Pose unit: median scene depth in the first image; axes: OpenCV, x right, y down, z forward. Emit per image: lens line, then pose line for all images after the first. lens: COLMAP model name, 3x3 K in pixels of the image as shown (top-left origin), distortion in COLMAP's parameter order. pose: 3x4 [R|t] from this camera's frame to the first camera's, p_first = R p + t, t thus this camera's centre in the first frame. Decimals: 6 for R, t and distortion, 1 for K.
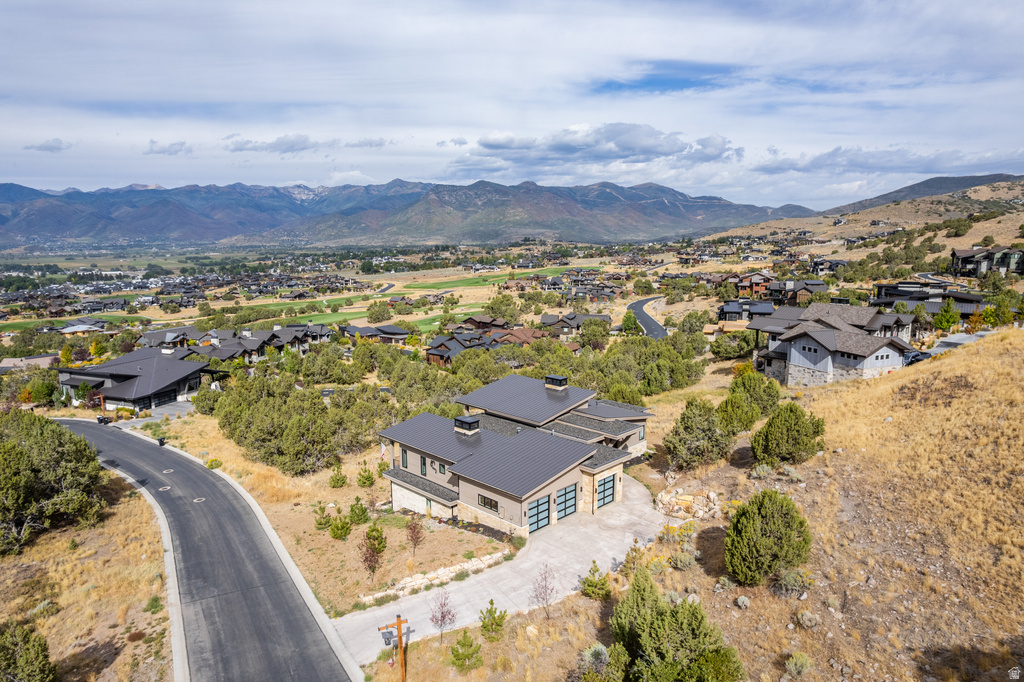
lens RADIAL K [[658.3, 0, 514.5], [0, 658.3, 342.6], [0, 0, 1]] dist [-0.082172, 0.070399]
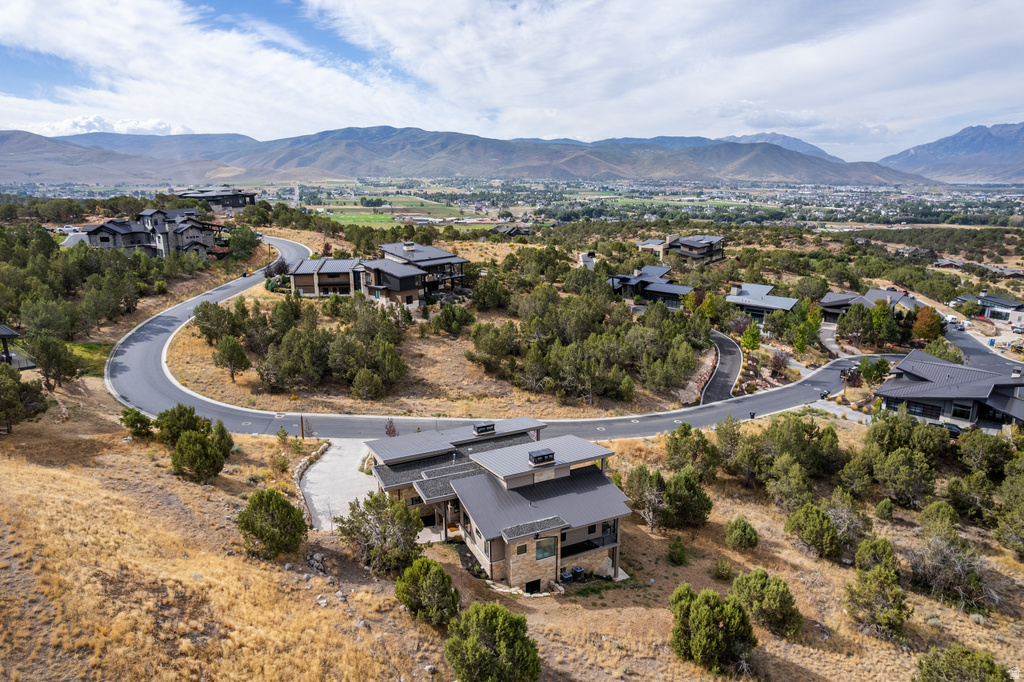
lens RADIAL K [[658.3, 0, 512.1], [0, 658.3, 349.0], [0, 0, 1]] dist [-0.082172, 0.070399]
pose [[-0.355875, 0.253616, -0.899462, 0.056846], [-0.145465, 0.935708, 0.321390, -0.024277], [0.923143, 0.245215, -0.296102, 0.079958]]
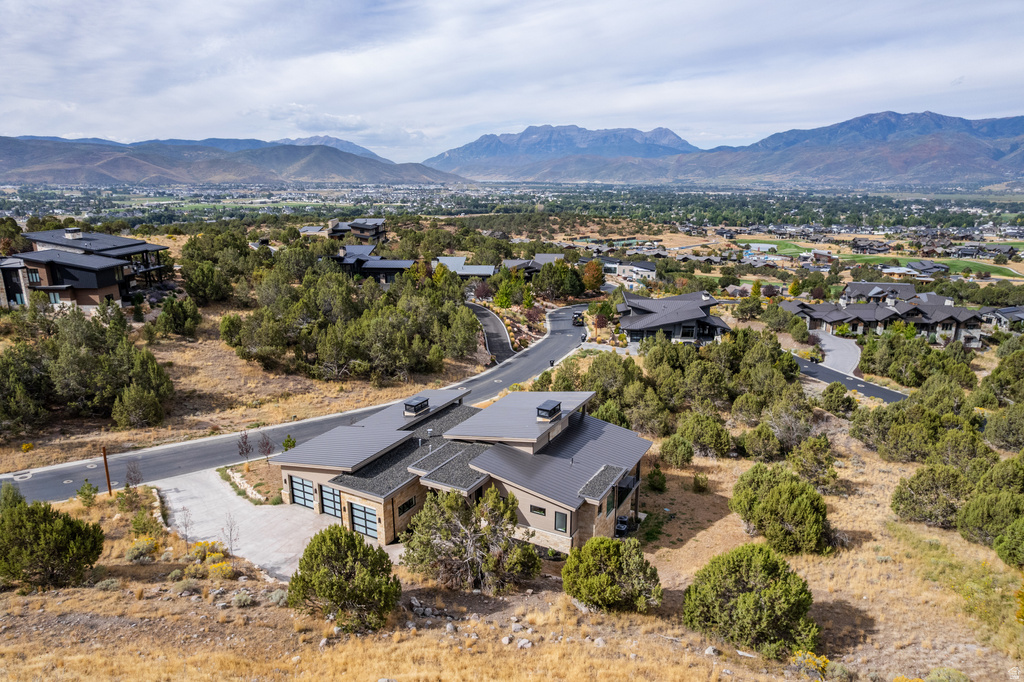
lens RADIAL K [[658.3, 0, 510.5], [0, 658.3, 343.7], [0, 0, 1]] dist [-0.082172, 0.070399]
pose [[0.266956, 0.249736, -0.930788, 0.050592], [-0.157265, 0.964182, 0.213591, -0.011771], [0.950790, 0.089361, 0.296669, 0.048229]]
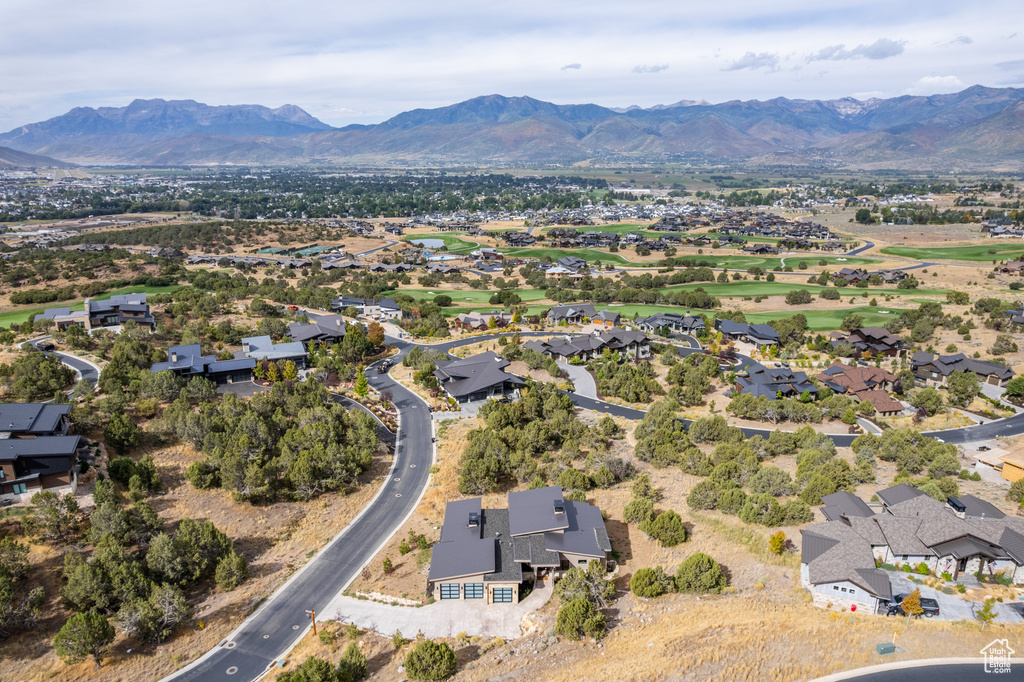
lens RADIAL K [[658.3, 0, 516.2], [0, 658.3, 344.3], [0, 0, 1]] dist [-0.082172, 0.070399]
pose [[0.723661, 0.207683, -0.658166, 0.058841], [-0.122913, 0.977186, 0.173205, -0.035720], [0.679122, -0.044445, 0.732679, -0.007592]]
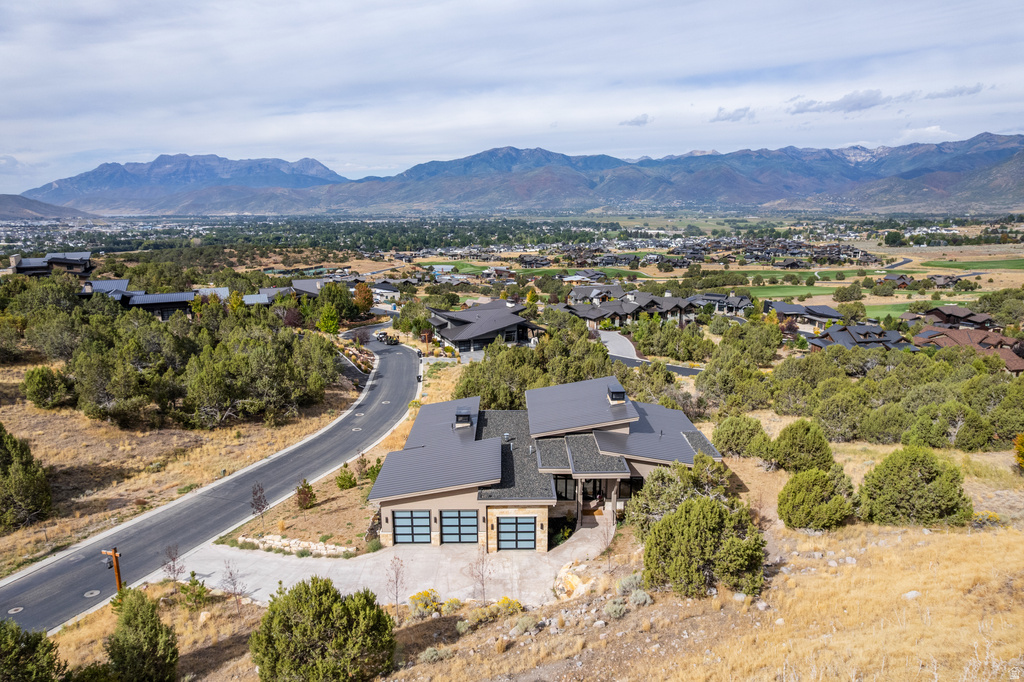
lens RADIAL K [[658.3, 0, 513.4], [0, 658.3, 342.1], [0, 0, 1]] dist [-0.082172, 0.070399]
pose [[0.707269, 0.150934, -0.690645, 0.035209], [-0.114296, 0.988504, 0.098980, -0.004643], [0.697644, 0.008932, 0.716389, 0.021984]]
